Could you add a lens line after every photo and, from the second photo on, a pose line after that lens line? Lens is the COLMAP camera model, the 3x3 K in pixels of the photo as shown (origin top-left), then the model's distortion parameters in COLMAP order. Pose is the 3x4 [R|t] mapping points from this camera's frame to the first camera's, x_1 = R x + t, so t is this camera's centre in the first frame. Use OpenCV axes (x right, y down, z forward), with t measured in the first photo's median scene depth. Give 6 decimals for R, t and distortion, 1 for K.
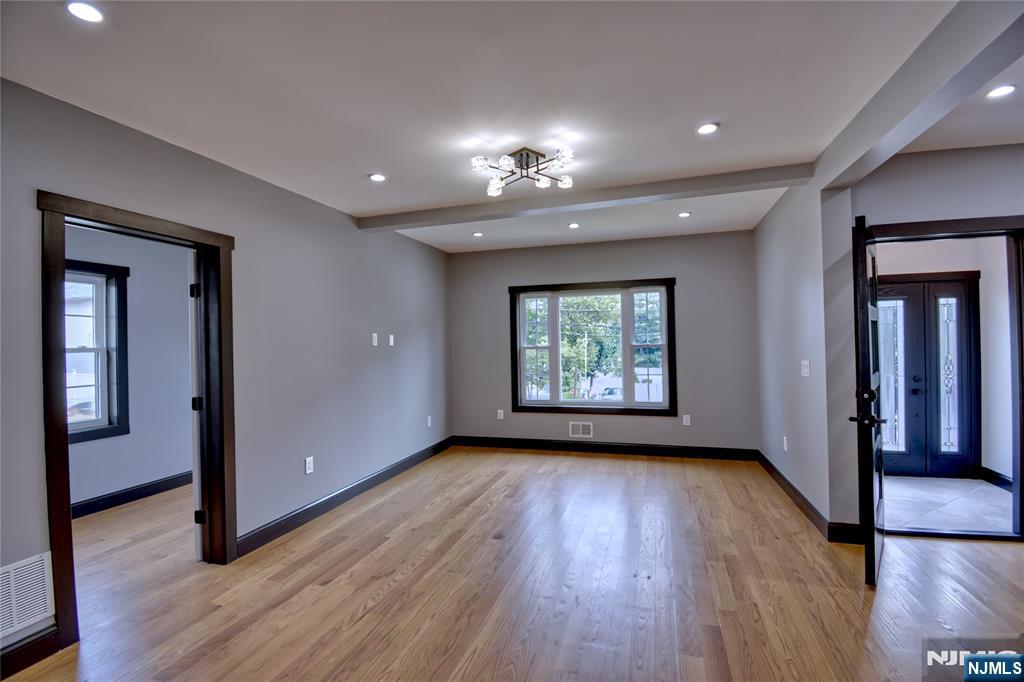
lens RADIAL K [[449.0, 0, 515.8], [0, 449.0, 340.6], [0, 0, 1]] dist [-0.003519, -0.000567]
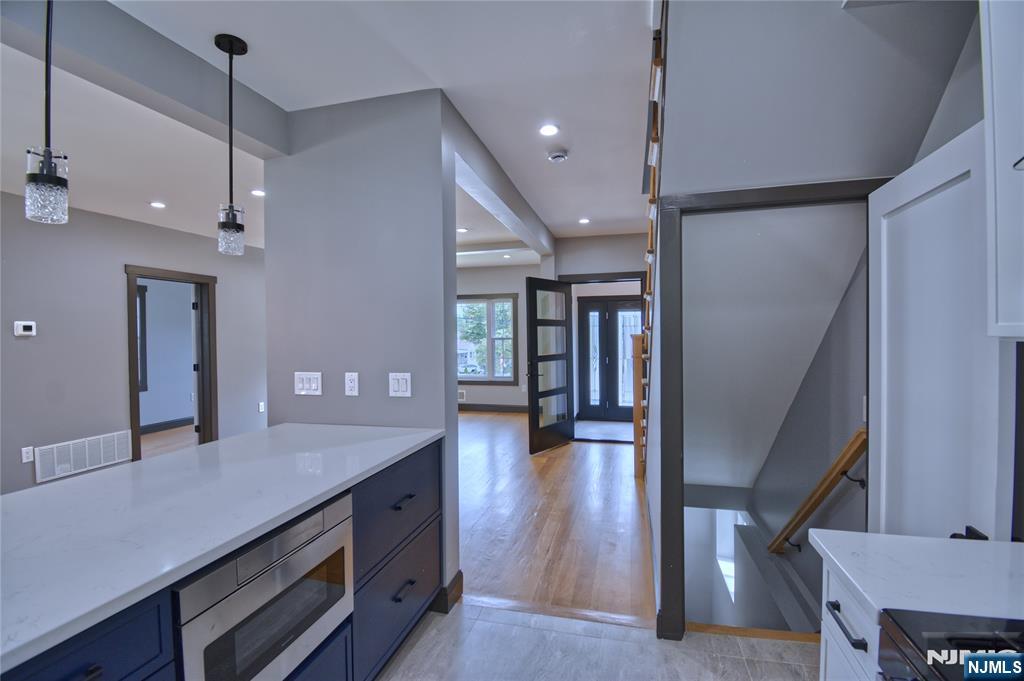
lens RADIAL K [[449.0, 0, 515.8], [0, 449.0, 340.1], [0, 0, 1]] dist [-0.003519, -0.000567]
pose [[0.999743, 0.004663, 0.022164, 0.558019], [-0.004906, 0.999928, 0.010920, 0.001939], [-0.022111, -0.011026, 0.999695, -0.865970]]
